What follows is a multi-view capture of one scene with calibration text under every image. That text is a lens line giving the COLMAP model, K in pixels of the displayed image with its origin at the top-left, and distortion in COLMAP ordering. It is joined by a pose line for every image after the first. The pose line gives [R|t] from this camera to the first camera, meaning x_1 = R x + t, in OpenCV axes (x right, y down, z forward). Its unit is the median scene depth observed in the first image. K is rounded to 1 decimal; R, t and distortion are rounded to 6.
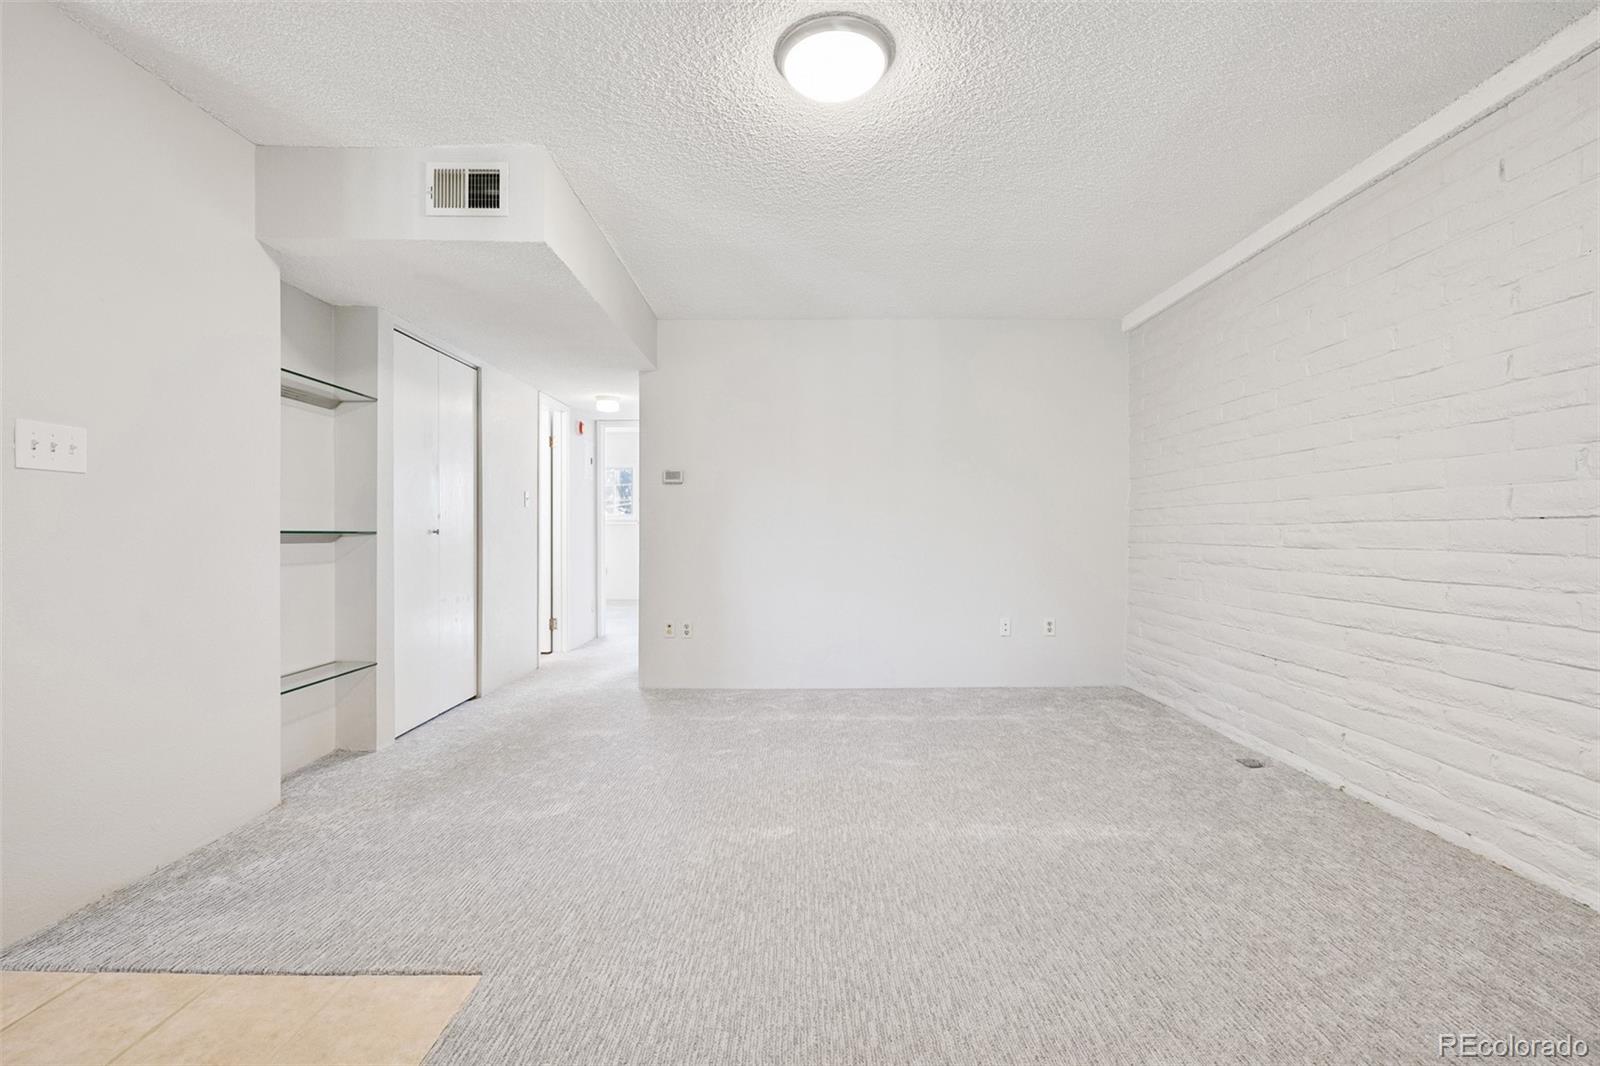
lens RADIAL K [[688.6, 0, 800.0], [0, 688.6, 533.0], [0, 0, 1]] dist [0.000076, 0.000207]
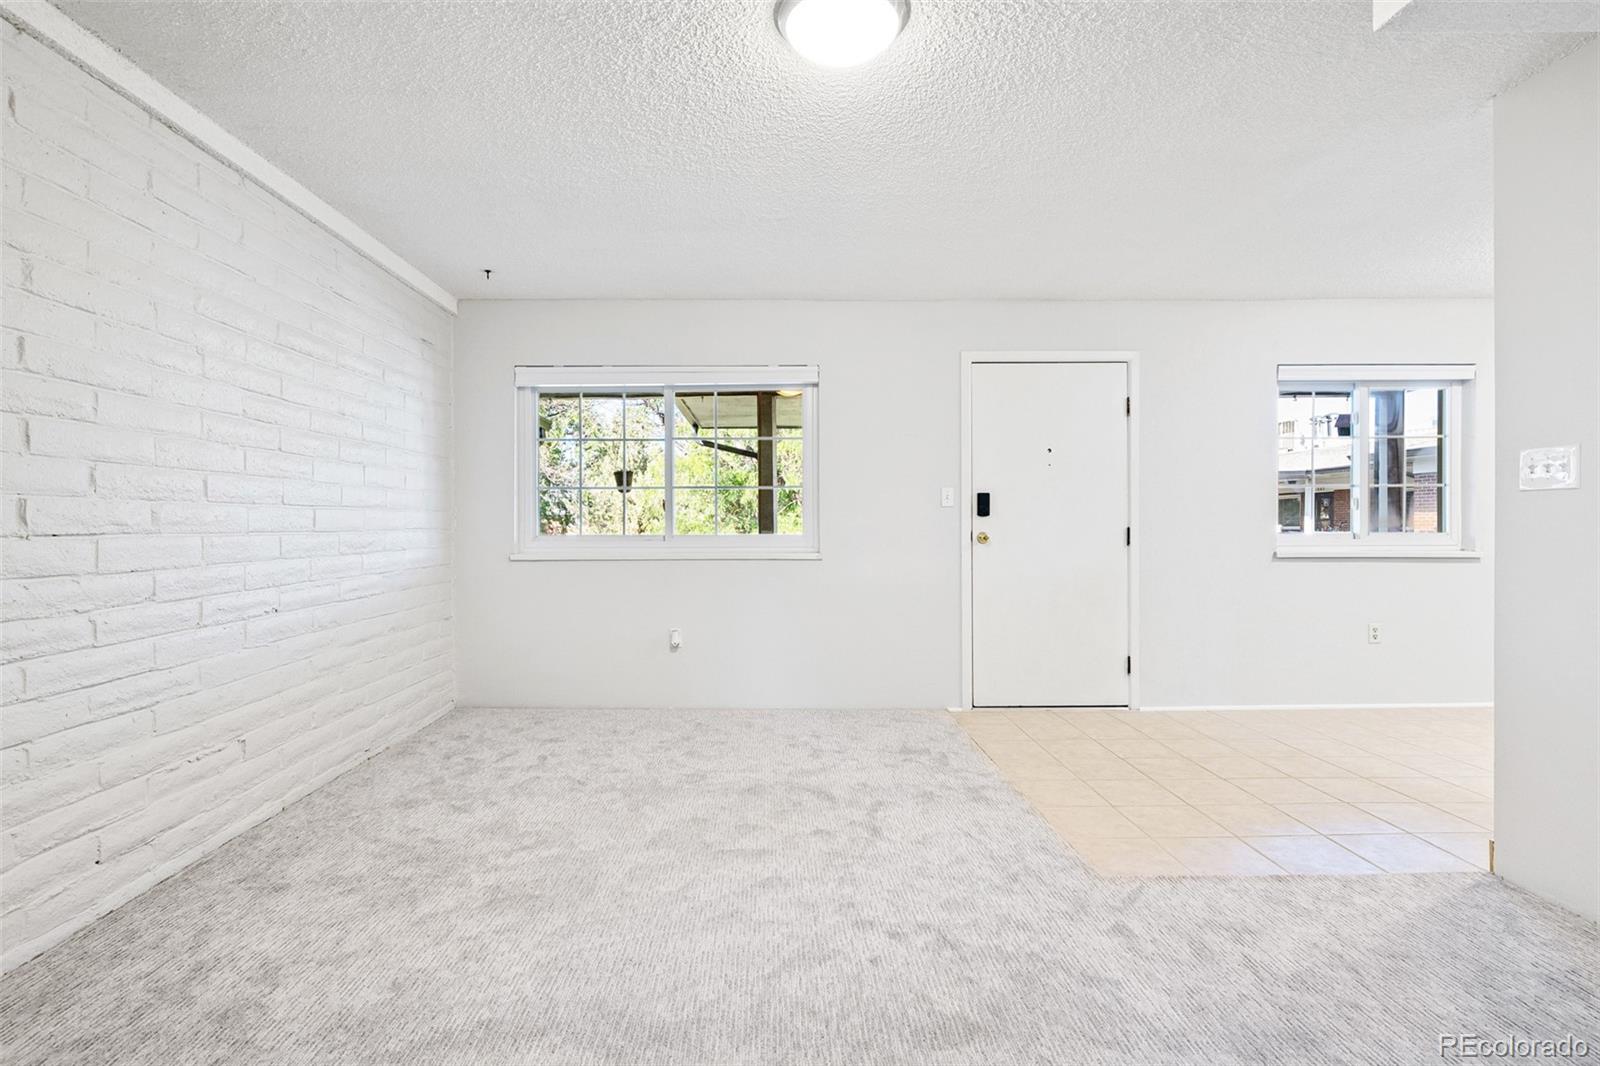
lens RADIAL K [[796.1, 0, 765.4], [0, 796.1, 527.6], [0, 0, 1]] dist [0.002154, 0.001098]
pose [[-0.999992, 0.002521, -0.003071, 0.112669], [0.002498, 0.999967, 0.007693, -0.027727], [0.003090, 0.007686, -0.999966, 1.498110]]
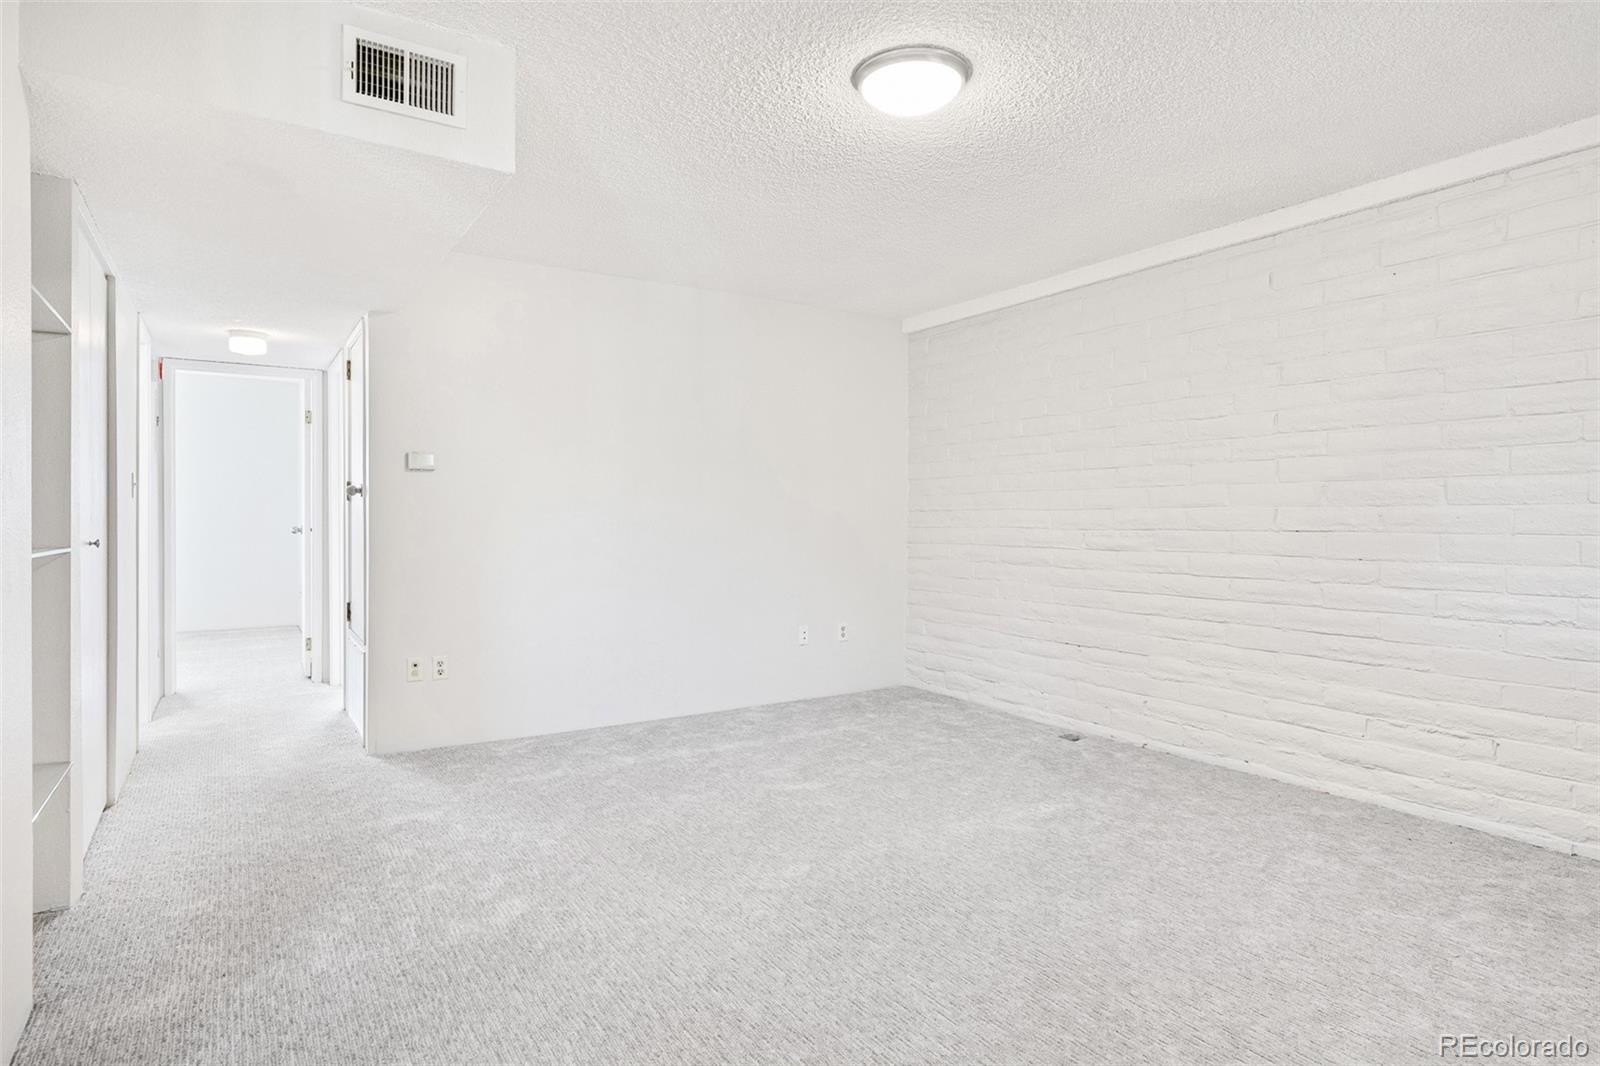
lens RADIAL K [[870.9, 0, 794.1], [0, 870.9, 524.6], [0, 0, 1]] dist [0.001523, 0.000069]
pose [[0.851056, -0.001893, 0.525072, -0.563032], [-0.000460, 0.999990, 0.004350, -0.031385], [-0.525075, -0.003943, 0.851047, 0.003791]]
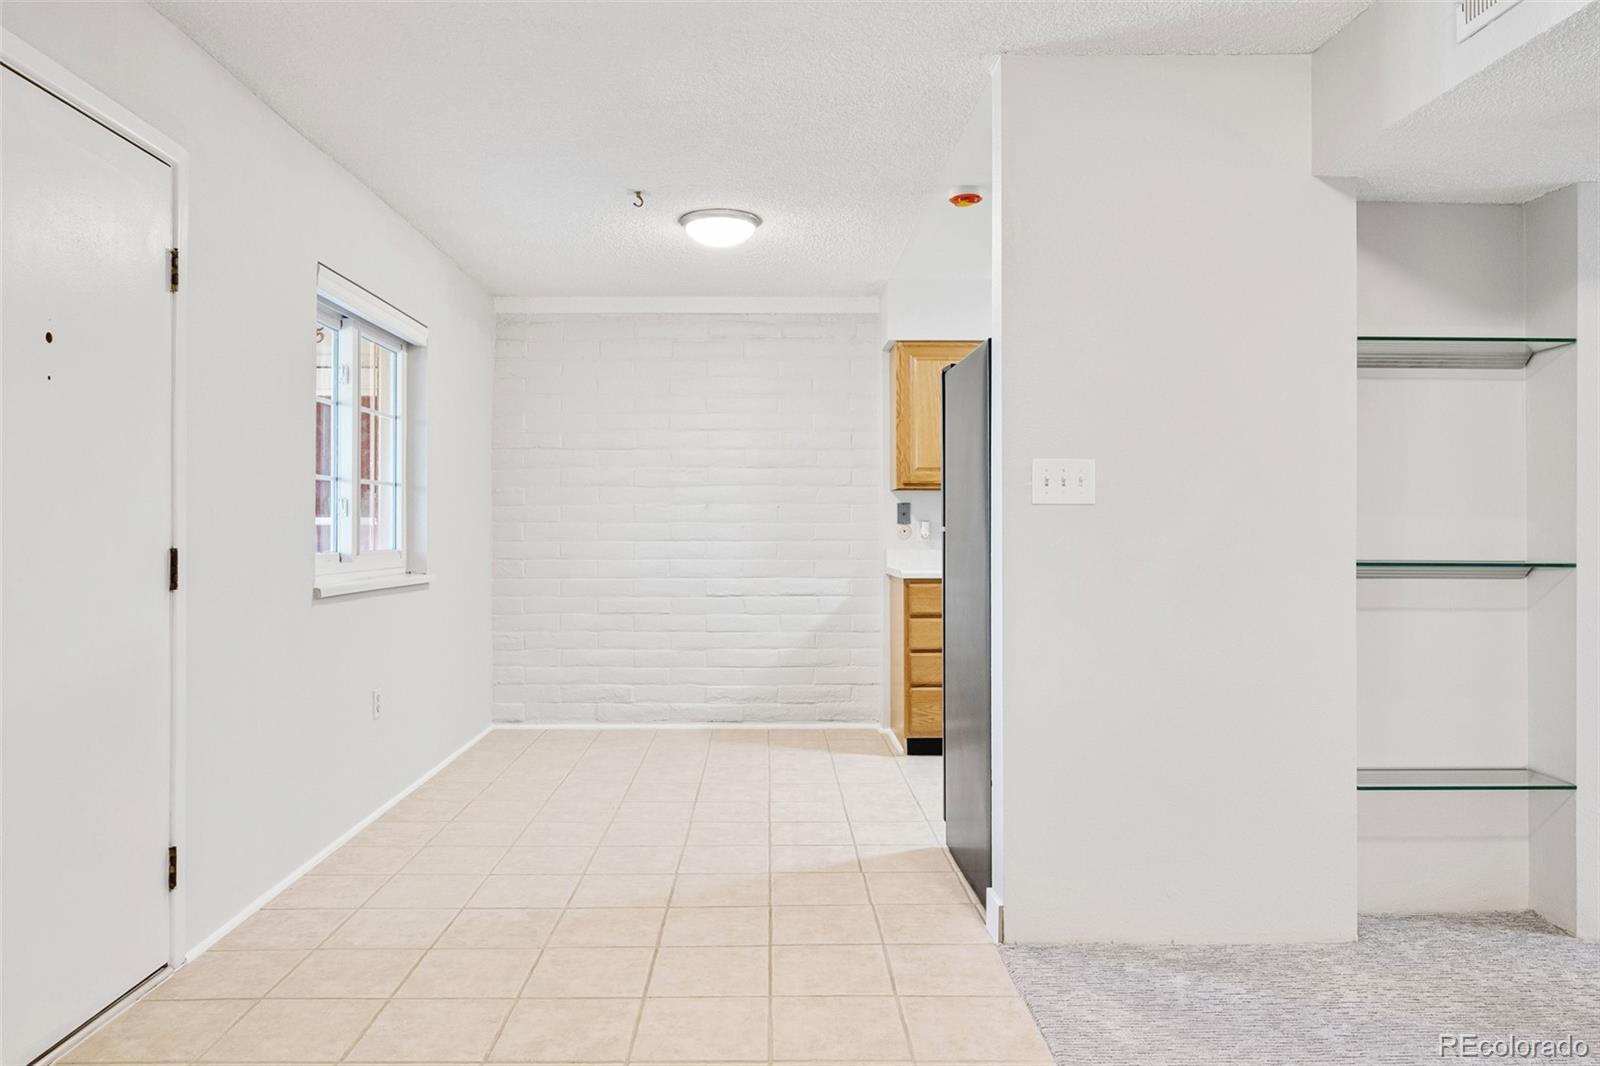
lens RADIAL K [[1062.2, 0, 800.0], [0, 1062.2, 533.0], [0, 0, 1]] dist [0.001314, -0.000883]
pose [[0.029787, -0.000424, -0.999556, 0.325905], [-0.004282, 0.999991, -0.000551, -0.029582], [0.999547, 0.004297, 0.029785, 0.367753]]
